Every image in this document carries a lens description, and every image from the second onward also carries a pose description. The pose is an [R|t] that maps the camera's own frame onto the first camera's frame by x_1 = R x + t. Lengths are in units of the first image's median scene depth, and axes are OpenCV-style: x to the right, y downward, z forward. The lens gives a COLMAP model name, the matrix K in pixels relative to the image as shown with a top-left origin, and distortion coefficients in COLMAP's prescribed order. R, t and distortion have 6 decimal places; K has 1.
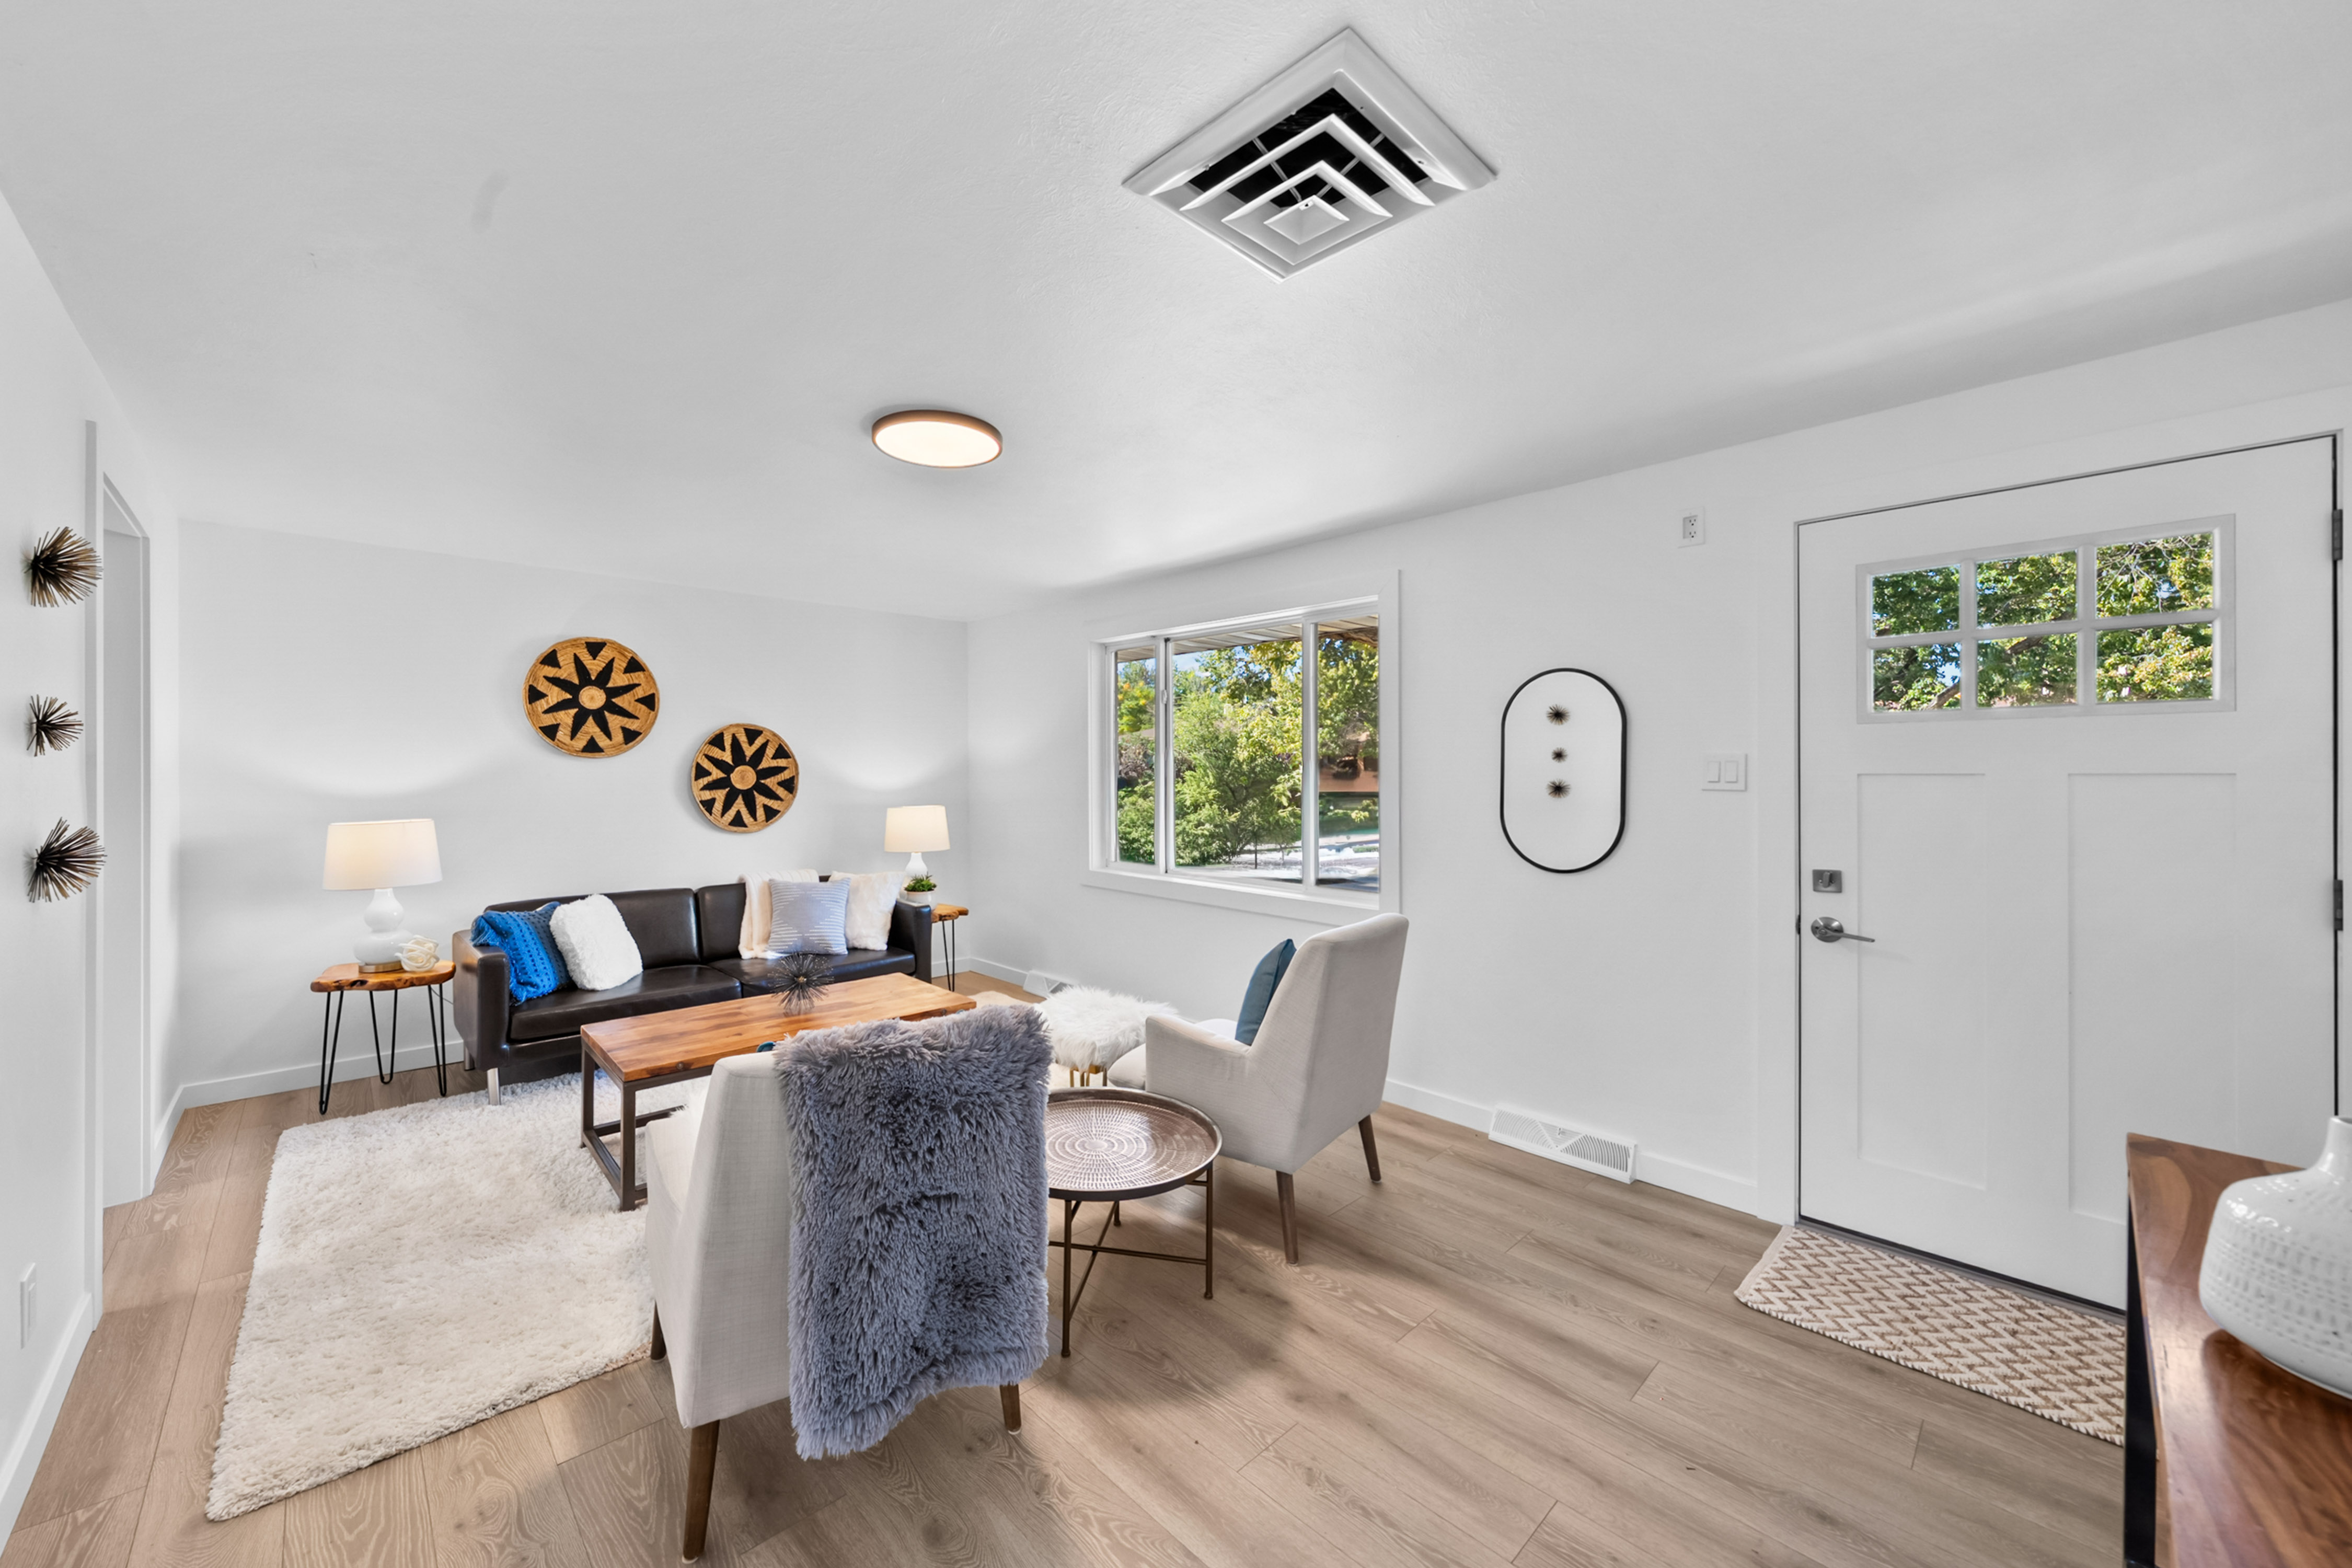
lens RADIAL K [[880.0, 0, 1185.3], [0, 880.0, 769.4], [0, 0, 1]] dist [-0.002428, -0.000018]
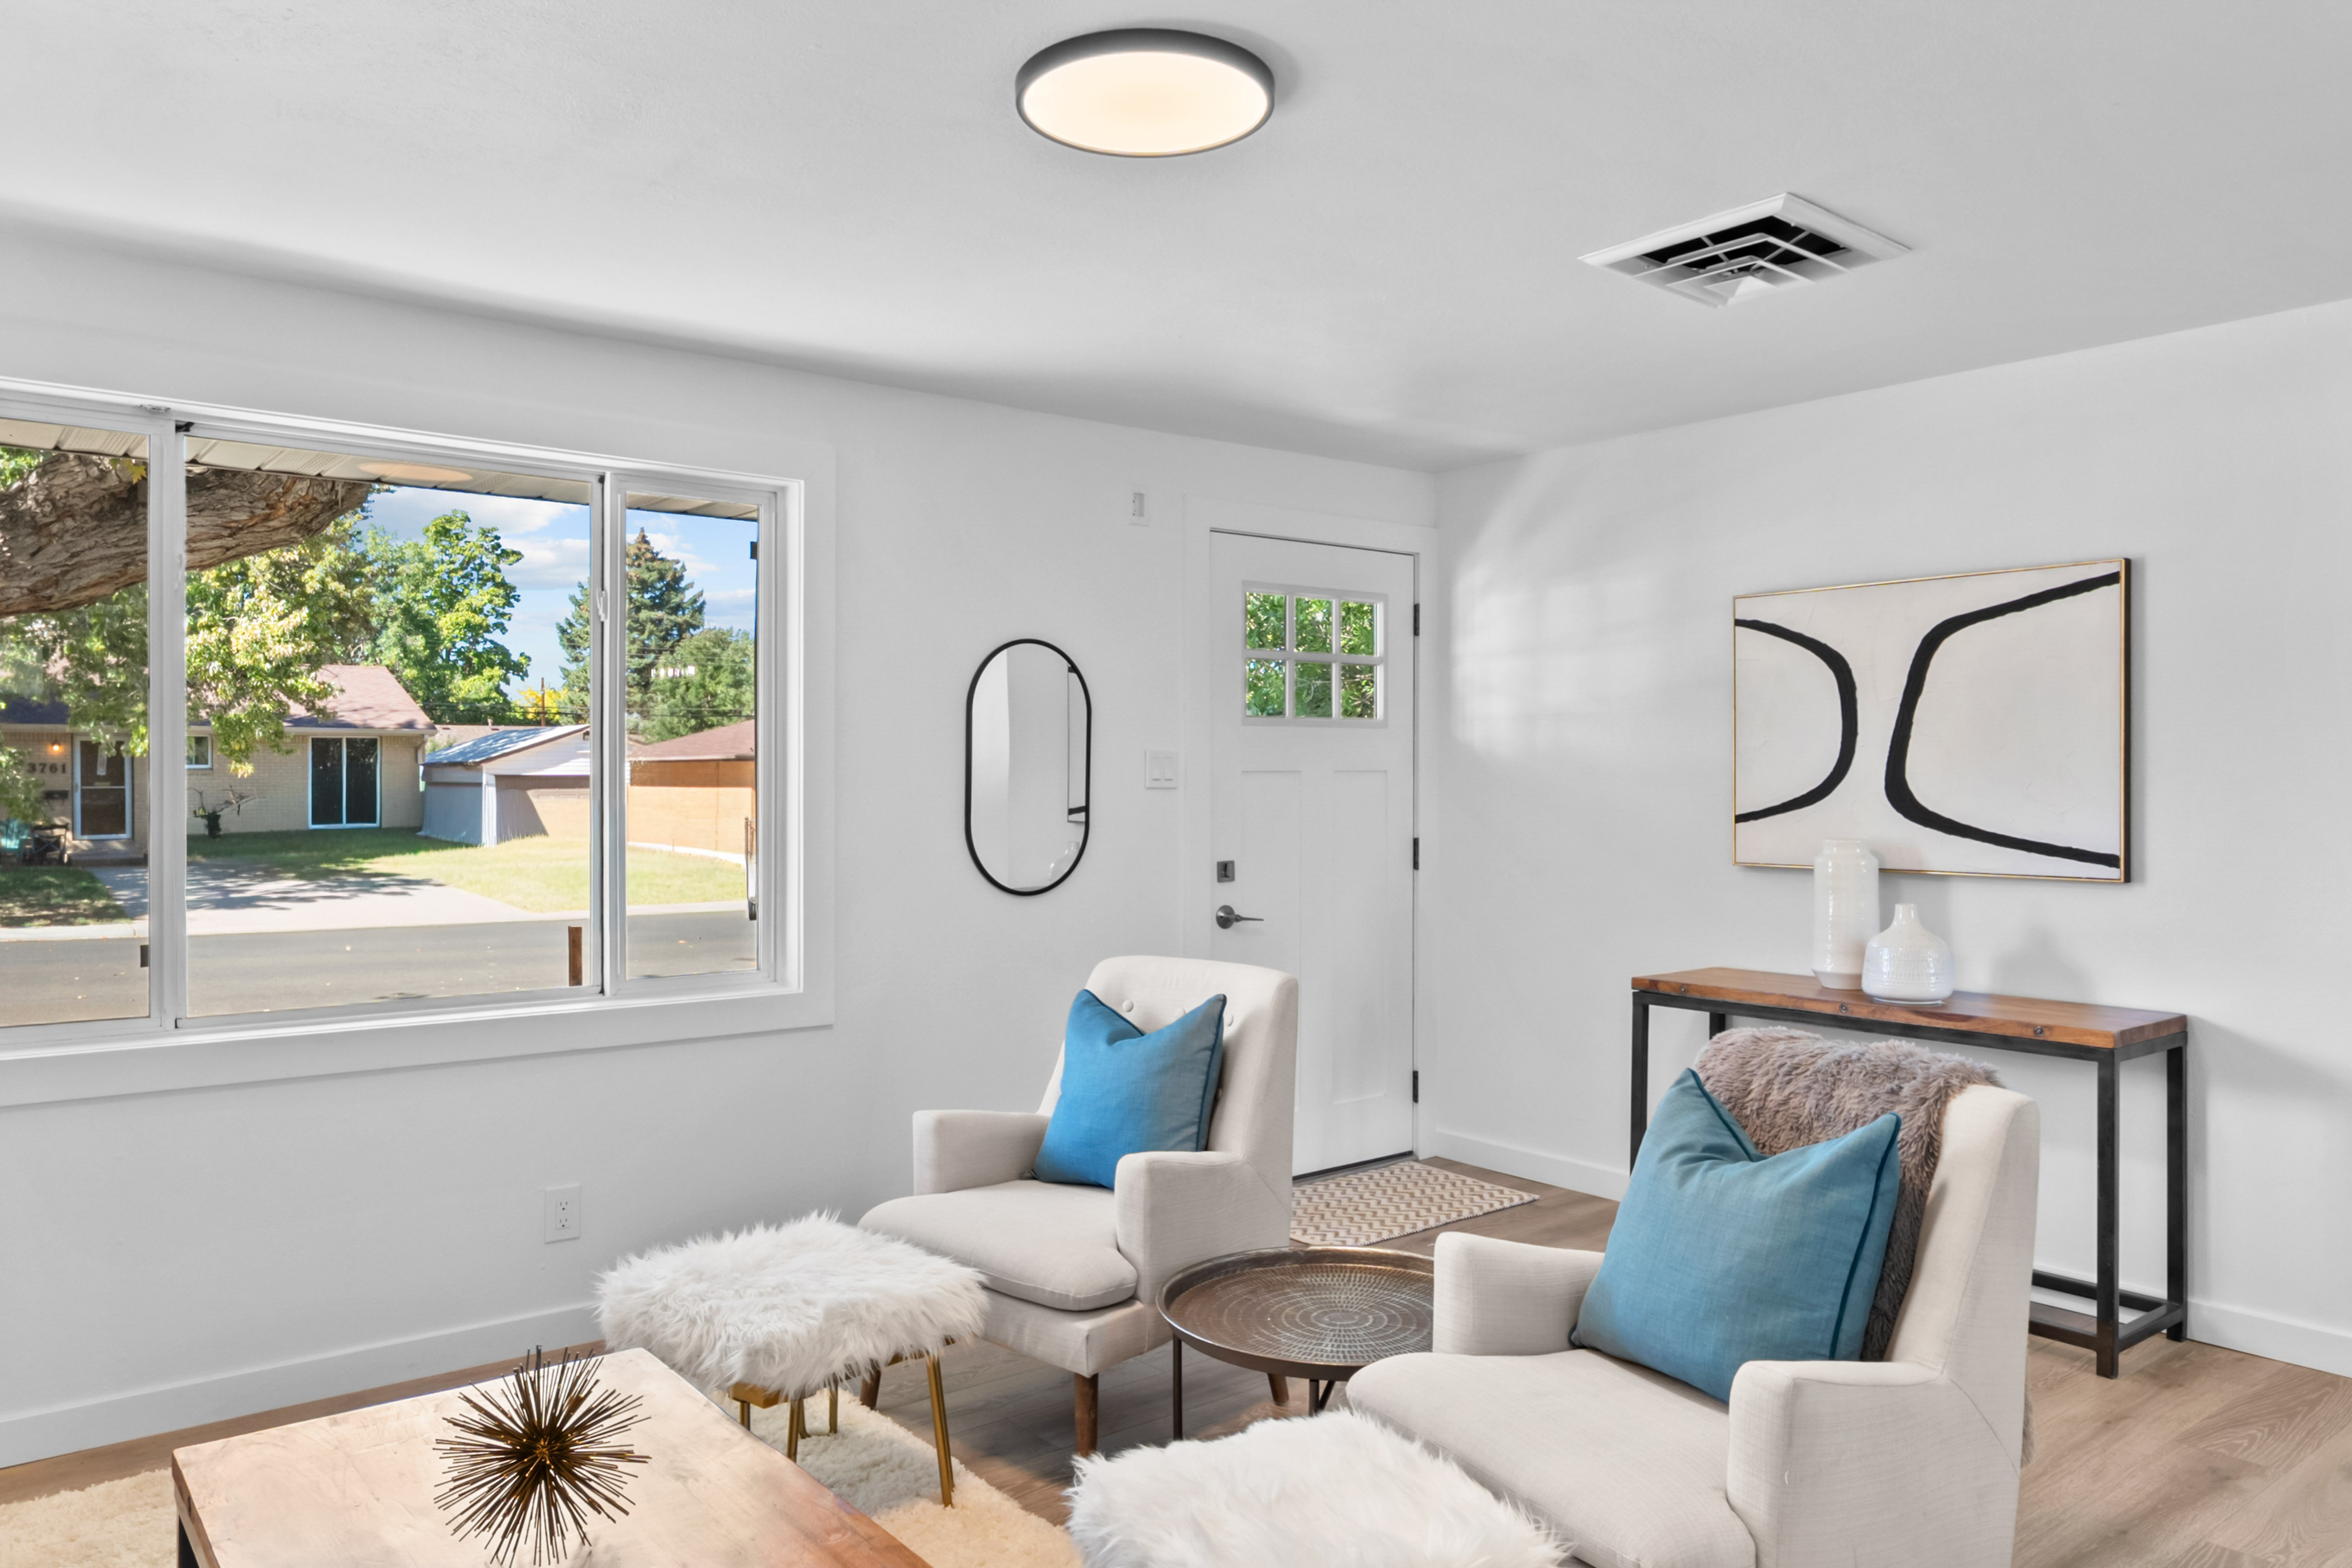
lens RADIAL K [[1572.3, 0, 1175.1], [0, 1572.3, 787.1], [0, 0, 1]] dist [0.092012, 0.001113]
pose [[0.101124, -0.006989, 0.994849, -1.189077], [0.002591, 0.999974, 0.006762, 0.011406], [-0.994871, 0.001894, 0.101139, 0.876264]]
